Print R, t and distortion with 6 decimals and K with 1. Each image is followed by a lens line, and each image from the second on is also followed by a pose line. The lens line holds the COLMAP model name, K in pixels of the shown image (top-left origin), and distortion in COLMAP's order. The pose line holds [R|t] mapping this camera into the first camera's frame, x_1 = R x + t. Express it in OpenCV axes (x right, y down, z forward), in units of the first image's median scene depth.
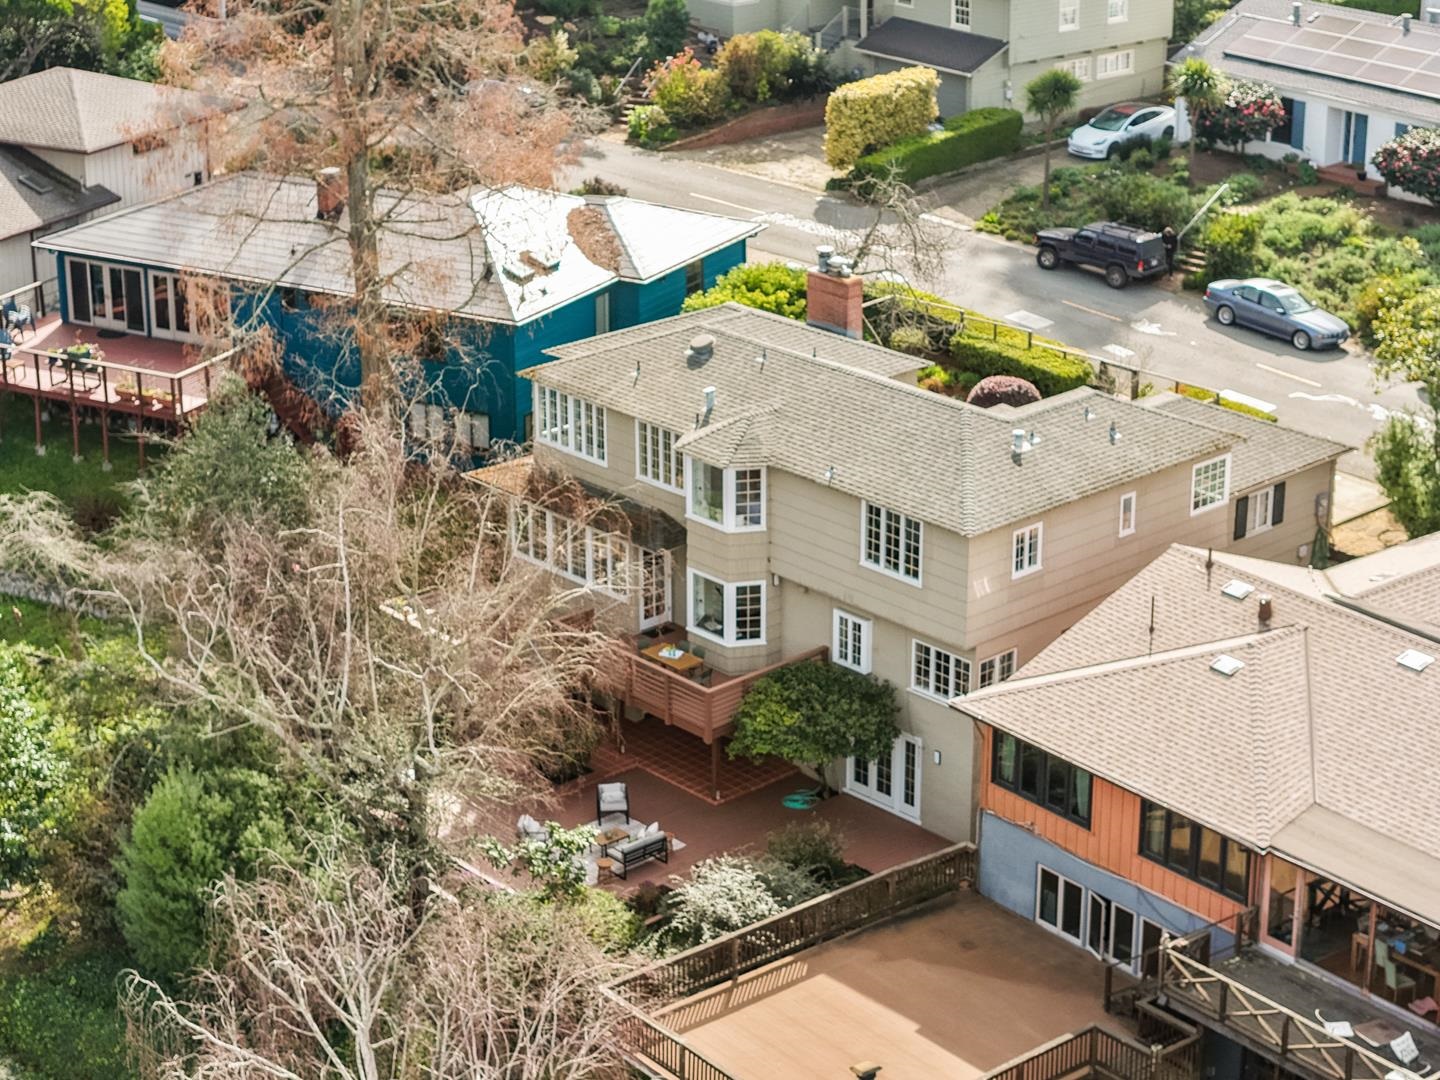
lens RADIAL K [[2940.0, 0, 718.1], [0, 2940.0, 542.5], [0, 0, 1]] dist [-0.120226, 0.000000]
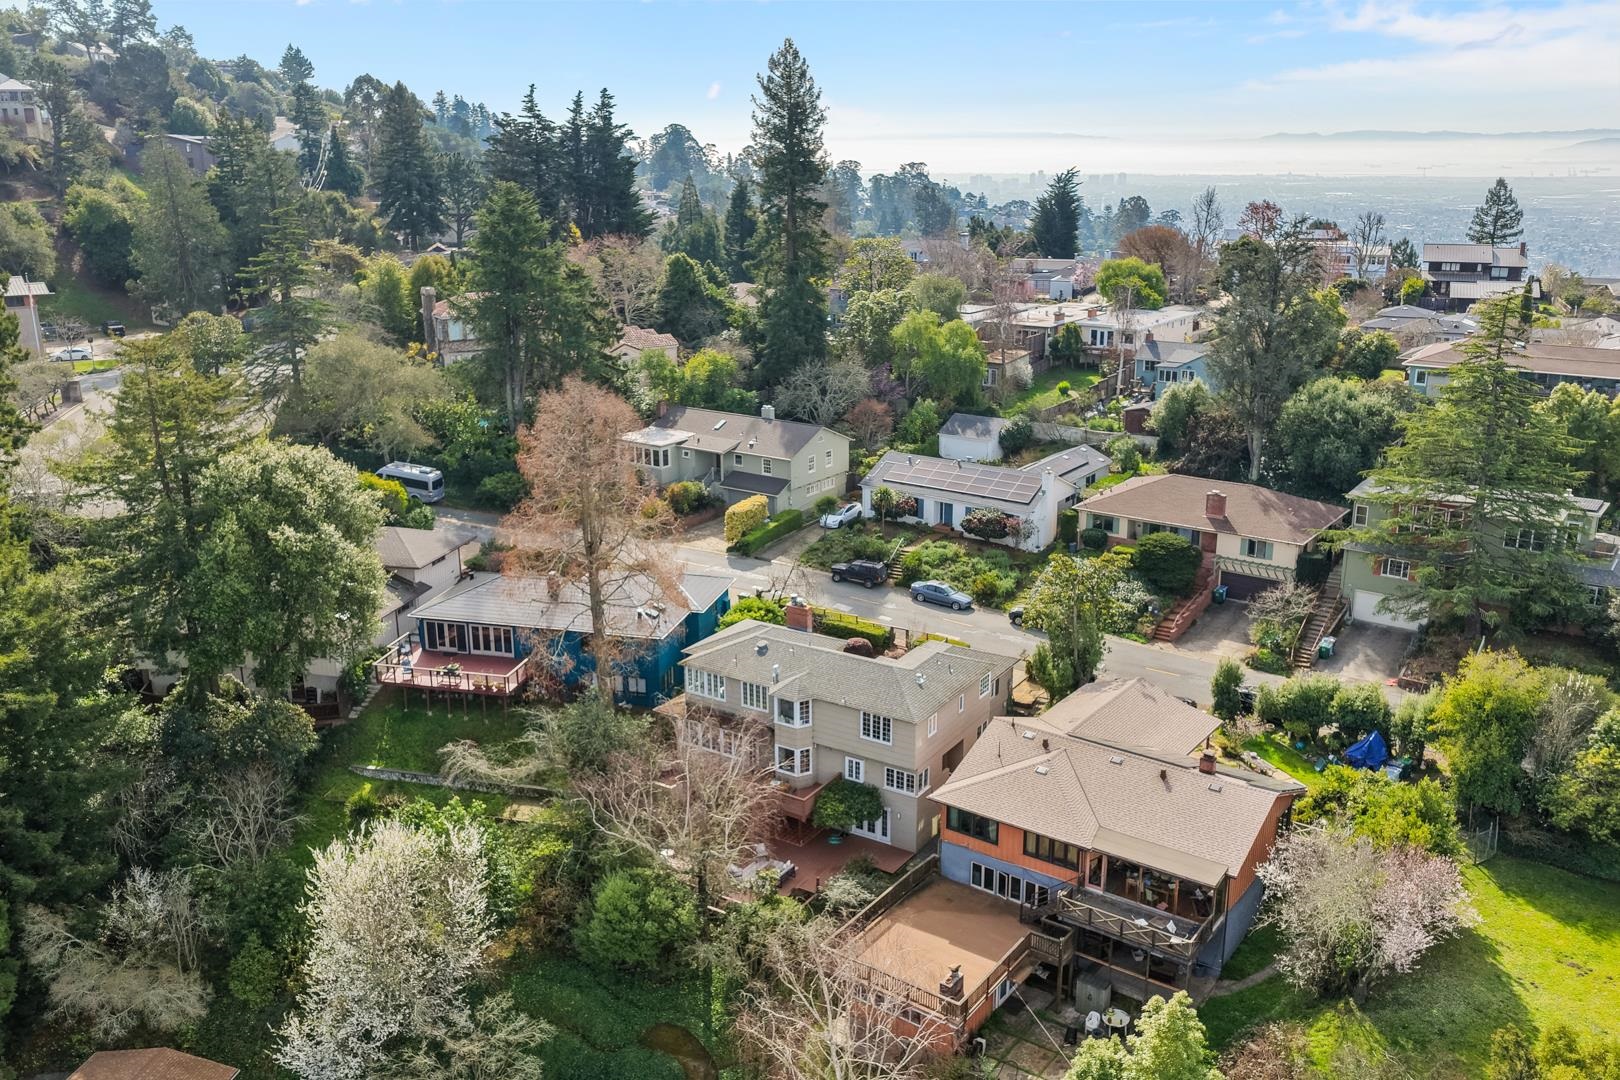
lens RADIAL K [[1327.2, 0, 811.4], [0, 1327.2, 539.8], [0, 0, 1]] dist [-0.012322, 0.001544]
pose [[0.965602, -0.076133, 0.248629, -0.216650], [0.095866, 0.993053, -0.068231, -0.072682], [-0.241707, 0.089719, 0.966193, -0.027457]]
